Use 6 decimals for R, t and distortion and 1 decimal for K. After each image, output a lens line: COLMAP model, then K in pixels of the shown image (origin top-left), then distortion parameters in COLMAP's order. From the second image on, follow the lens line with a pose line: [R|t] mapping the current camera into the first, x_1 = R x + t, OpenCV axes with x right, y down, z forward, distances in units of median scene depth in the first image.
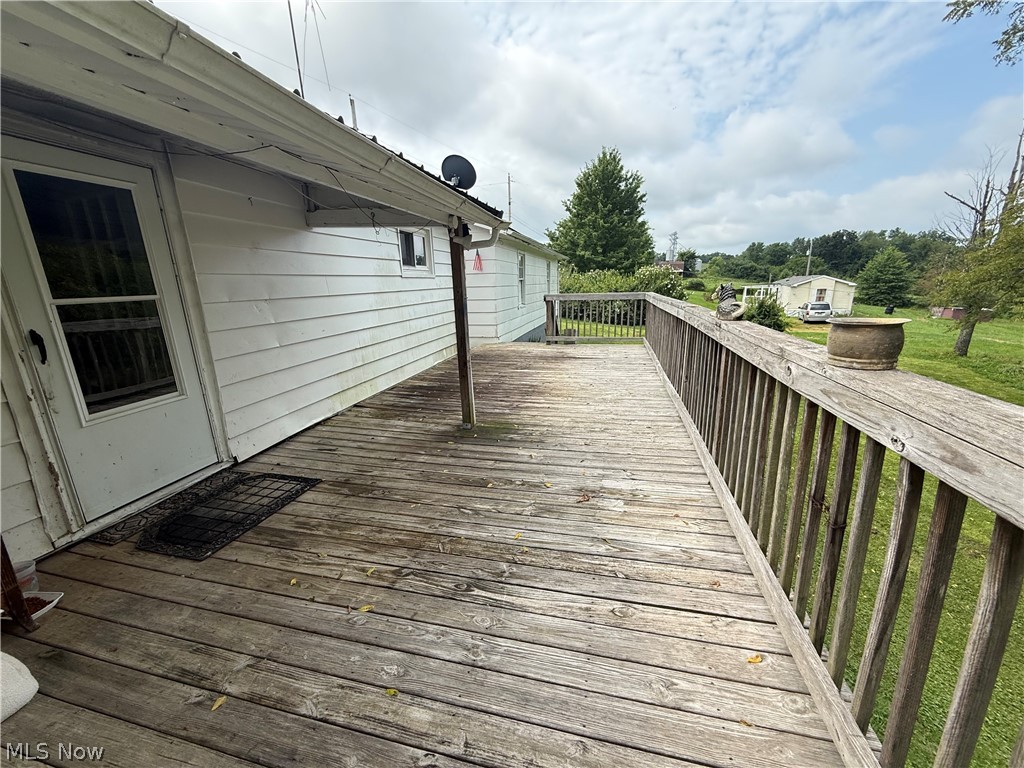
lens RADIAL K [[406.2, 0, 511.1], [0, 406.2, 383.5], [0, 0, 1]] dist [0.000155, 0.000012]
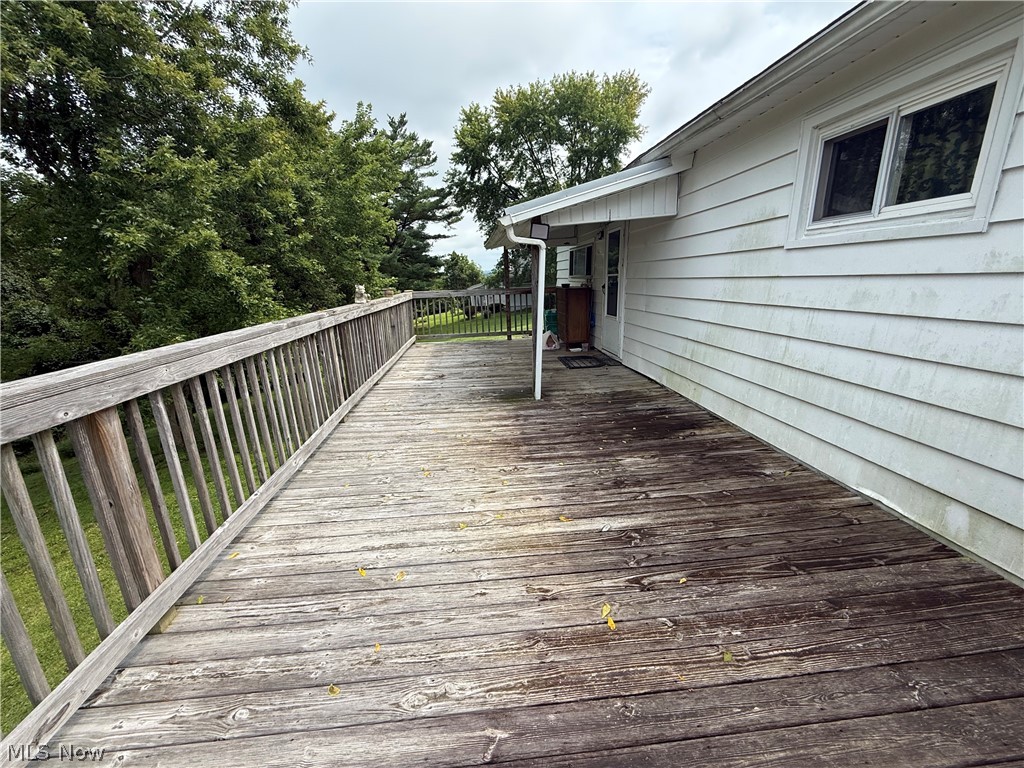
lens RADIAL K [[406.2, 0, 512.0], [0, 406.2, 388.6], [0, 0, 1]] dist [0.000155, 0.000012]
pose [[-0.942118, 0.144405, -0.302589, 0.263661], [-0.022534, 0.873182, 0.486873, -0.400327], [0.334522, 0.465510, -0.819387, 1.583026]]
